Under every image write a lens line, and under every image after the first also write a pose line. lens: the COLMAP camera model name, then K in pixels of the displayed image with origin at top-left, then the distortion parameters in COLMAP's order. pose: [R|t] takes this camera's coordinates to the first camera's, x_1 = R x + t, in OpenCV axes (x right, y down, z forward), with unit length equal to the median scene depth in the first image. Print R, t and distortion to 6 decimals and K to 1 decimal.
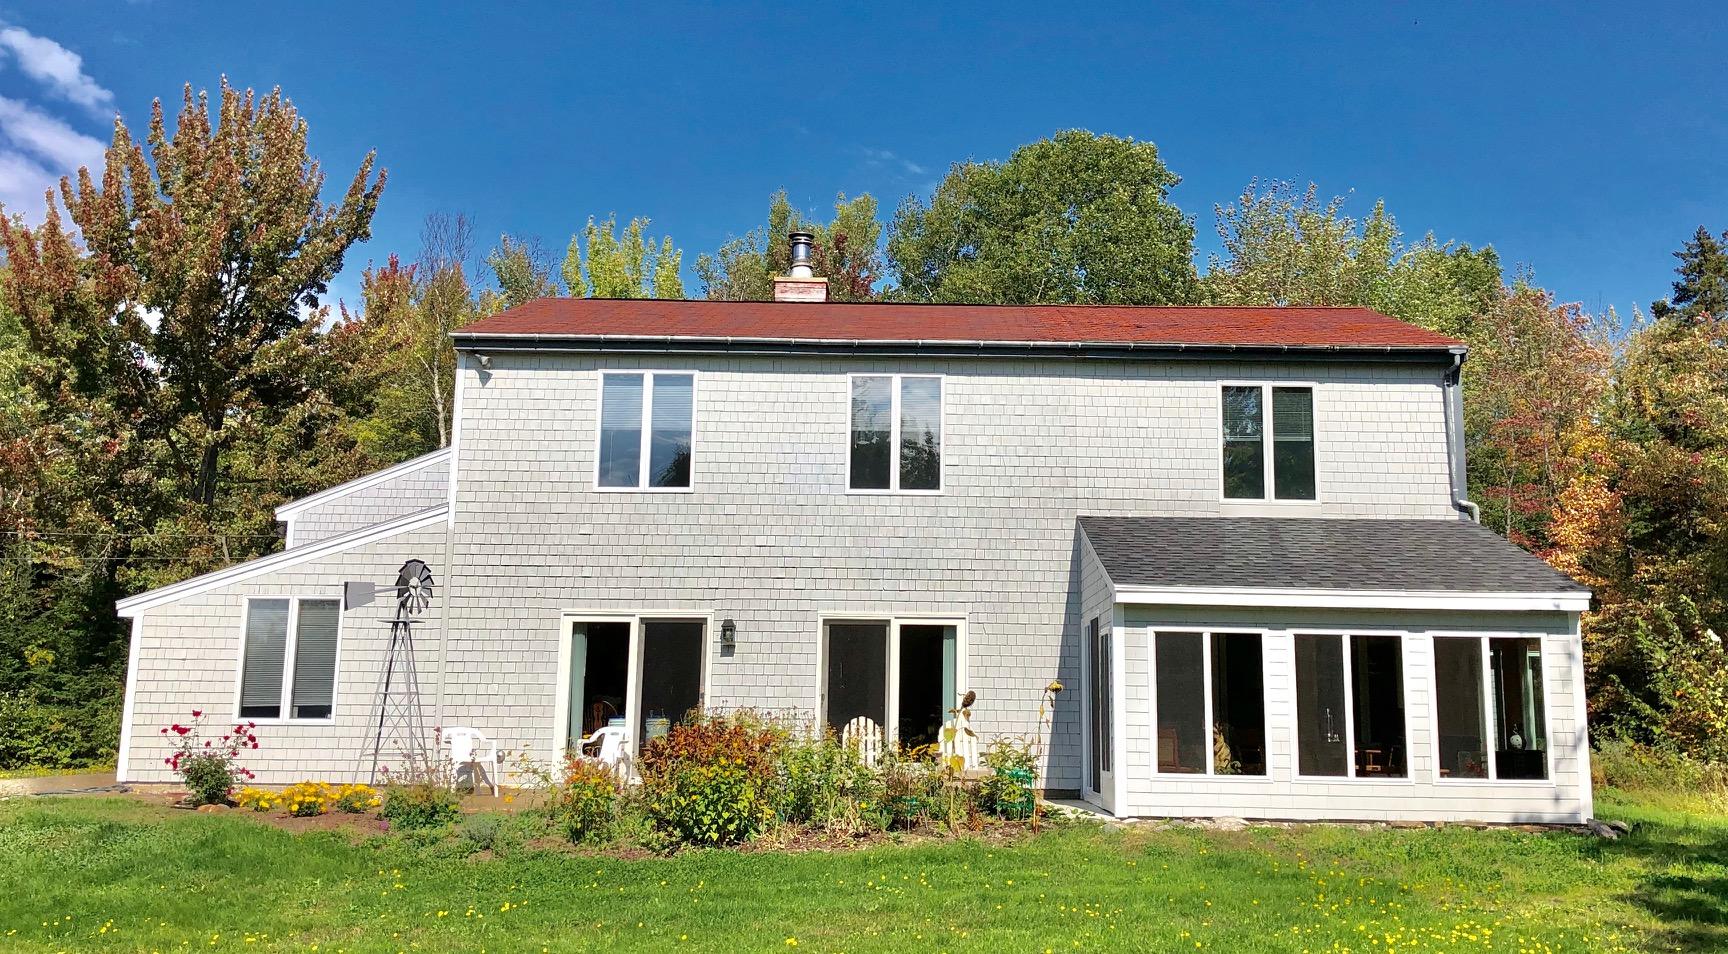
lens RADIAL K [[1612.5, 0, 881.0], [0, 1612.5, 414.3], [0, 0, 1]] dist [0.062068, -0.127353]
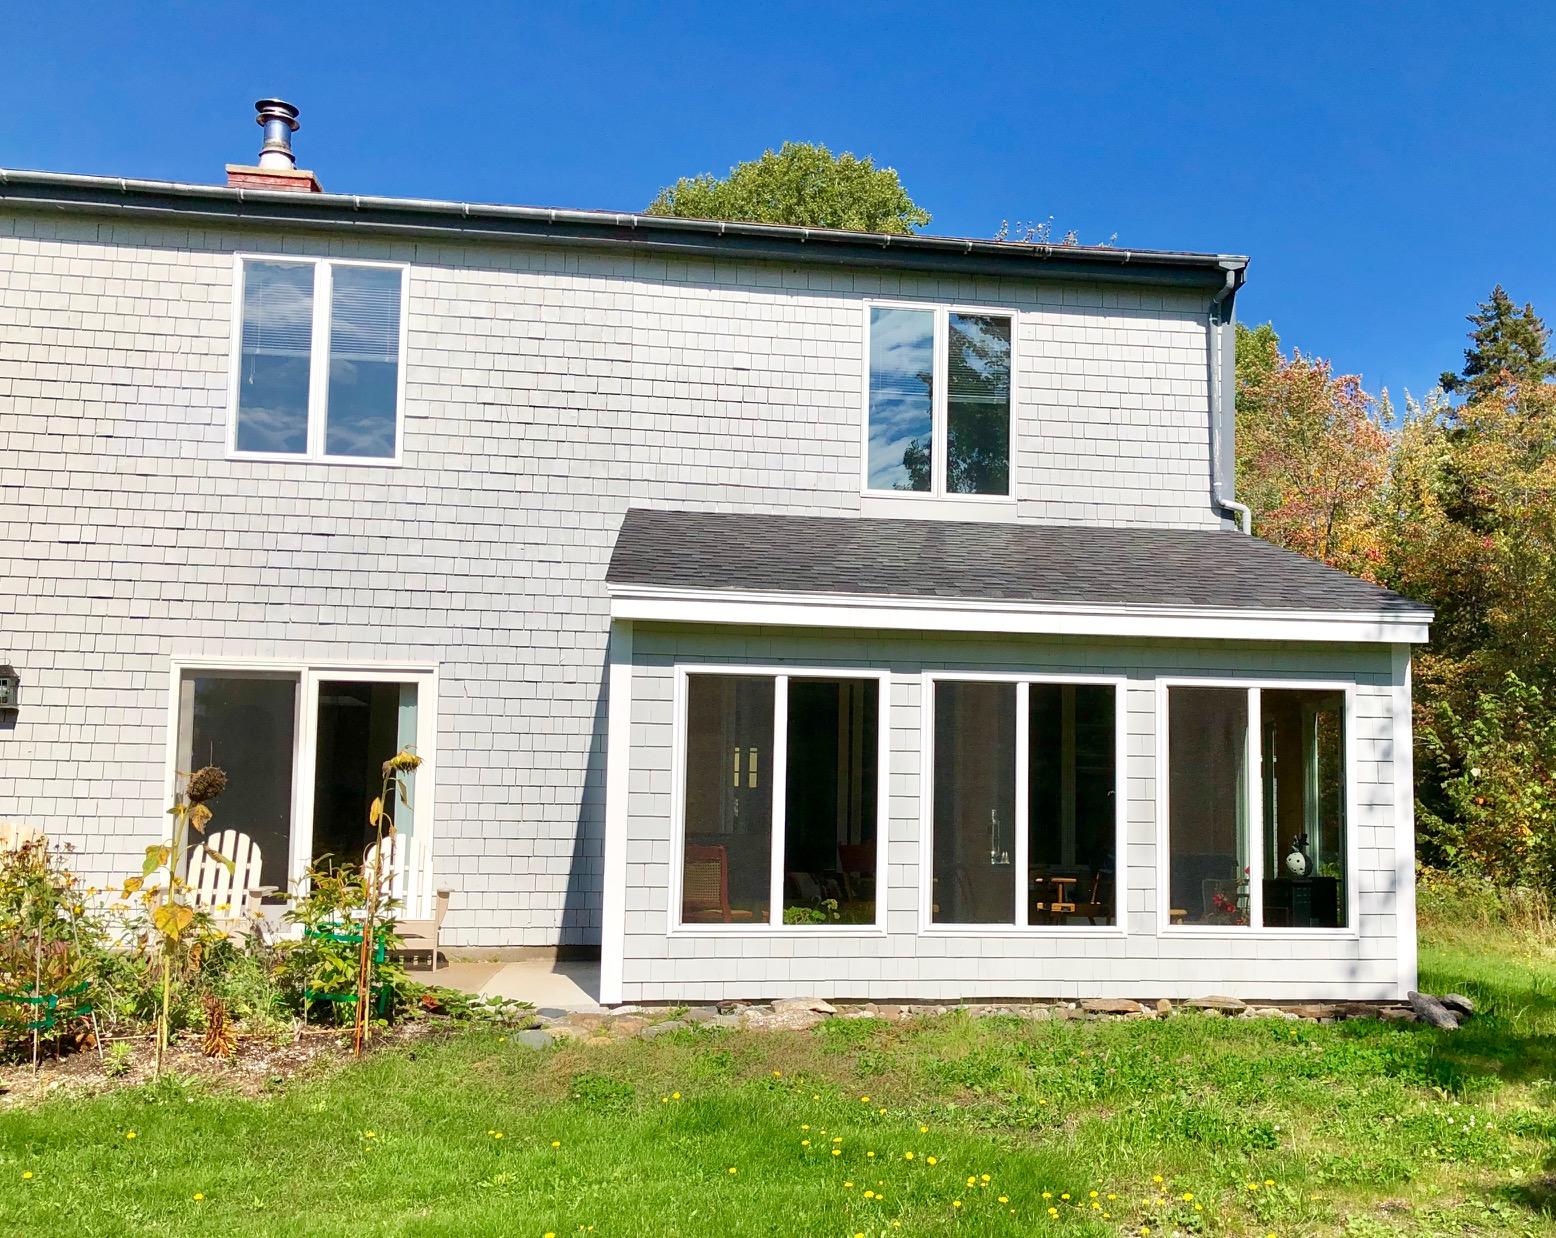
lens RADIAL K [[1631.9, 0, 910.7], [0, 1631.9, 729.4], [0, 0, 1]] dist [0.020553, 0.000000]
pose [[0.987847, 0.007396, 0.155257, 0.133440], [-0.025052, 0.993383, 0.112079, 0.075193], [-0.153400, -0.114606, 0.981496, 0.370129]]
